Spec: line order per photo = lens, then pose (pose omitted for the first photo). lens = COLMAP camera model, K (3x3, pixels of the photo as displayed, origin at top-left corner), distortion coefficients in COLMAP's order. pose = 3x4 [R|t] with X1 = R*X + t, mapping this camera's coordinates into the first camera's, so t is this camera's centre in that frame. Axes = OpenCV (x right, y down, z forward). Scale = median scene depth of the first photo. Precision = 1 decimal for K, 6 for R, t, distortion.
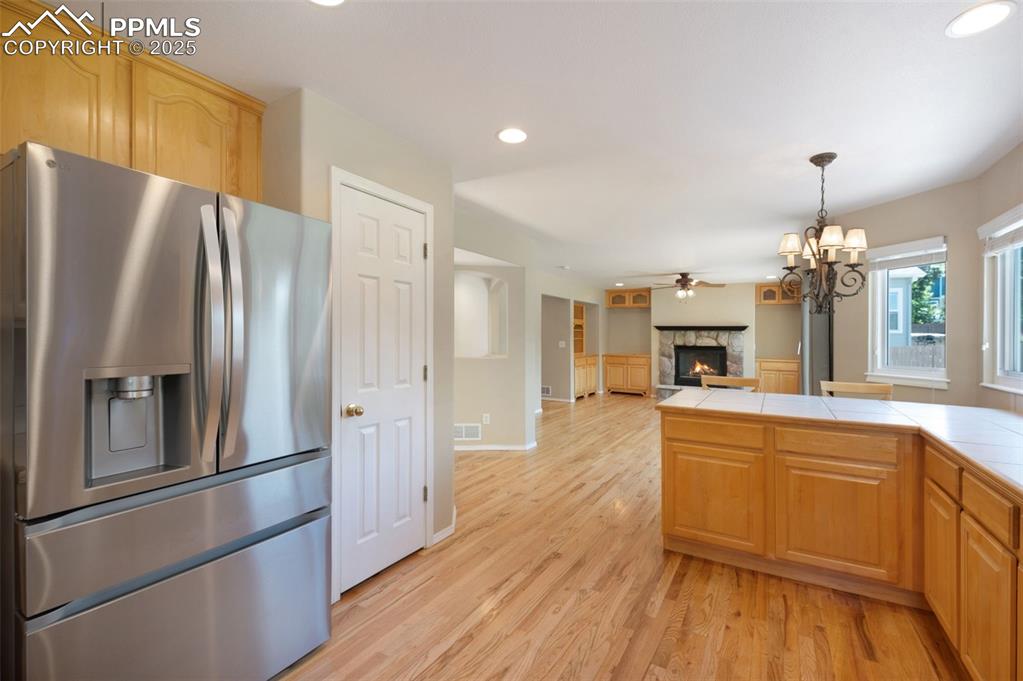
lens RADIAL K [[453.5, 0, 521.6], [0, 453.5, 341.2], [0, 0, 1]] dist [0.004457, -0.003554]
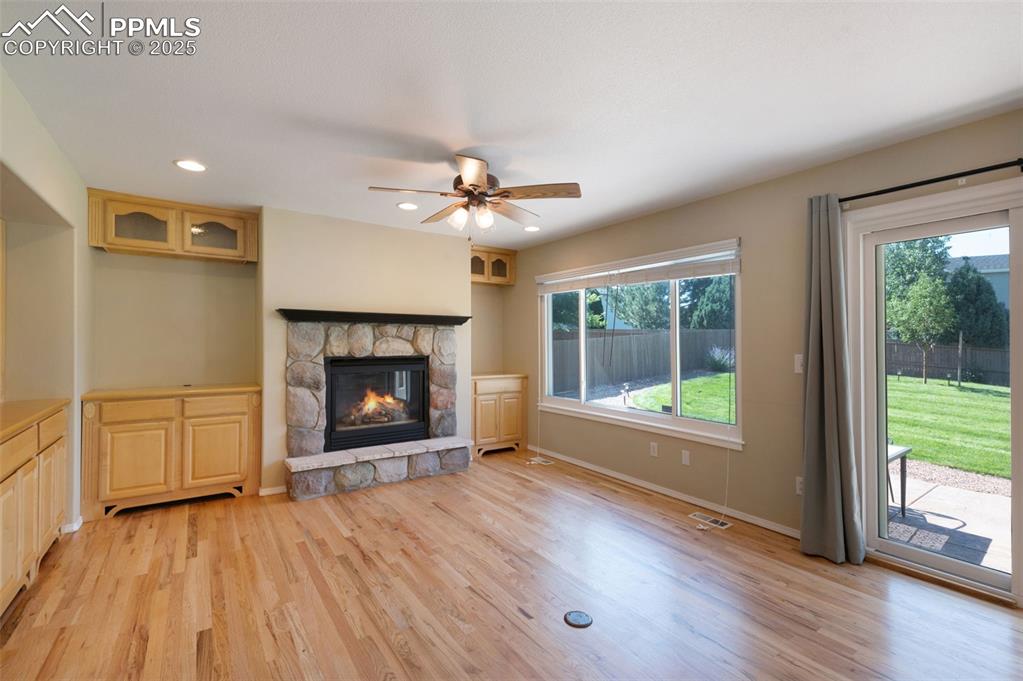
lens RADIAL K [[453.5, 0, 508.6], [0, 453.5, 352.9], [0, 0, 1]] dist [0.004457, -0.003554]
pose [[0.432593, -0.035356, 0.900896, 0.111436], [0.016079, 0.999374, 0.031500, -0.020438], [-0.901446, 0.000859, 0.432891, 2.278693]]
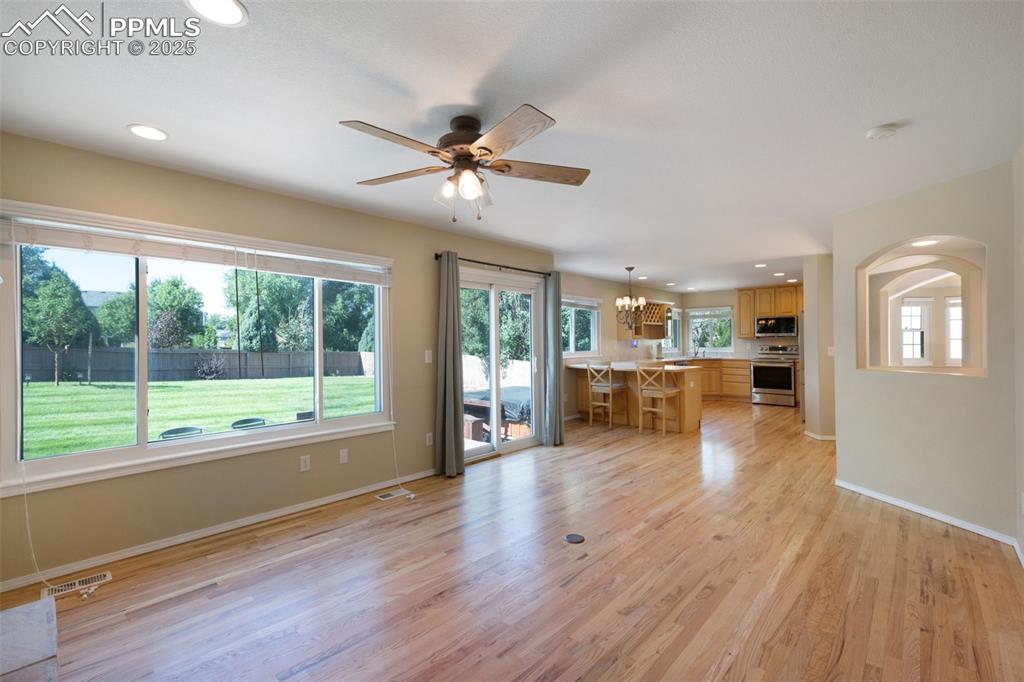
lens RADIAL K [[443.7, 0, 510.0], [0, 443.7, 337.1], [0, 0, 1]] dist [-0.001593, -0.005058]
pose [[-0.971523, -0.007028, 0.236840, 0.746281], [-0.005885, 0.999967, 0.005532, -0.028281], [-0.236871, 0.003981, -0.971533, 3.573908]]
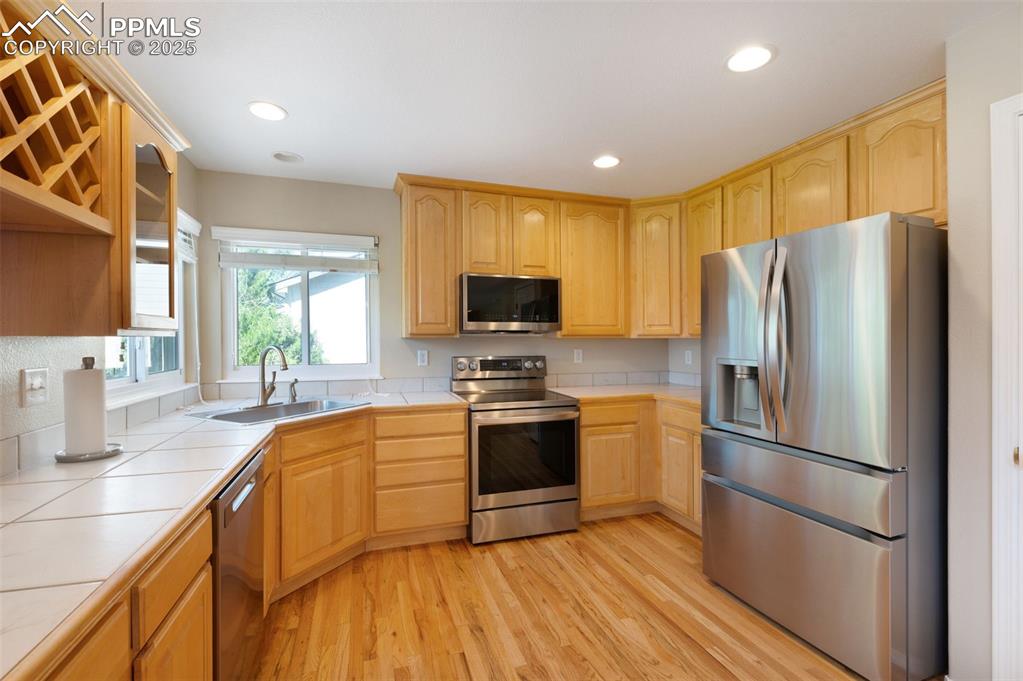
lens RADIAL K [[453.5, 0, 507.2], [0, 453.5, 340.2], [0, 0, 1]] dist [0.004457, -0.003554]
pose [[-0.682183, -0.014221, -0.731043, 0.485864], [-0.018980, 0.999818, -0.001737, -0.001517], [0.730935, 0.012690, -0.682329, 0.694532]]
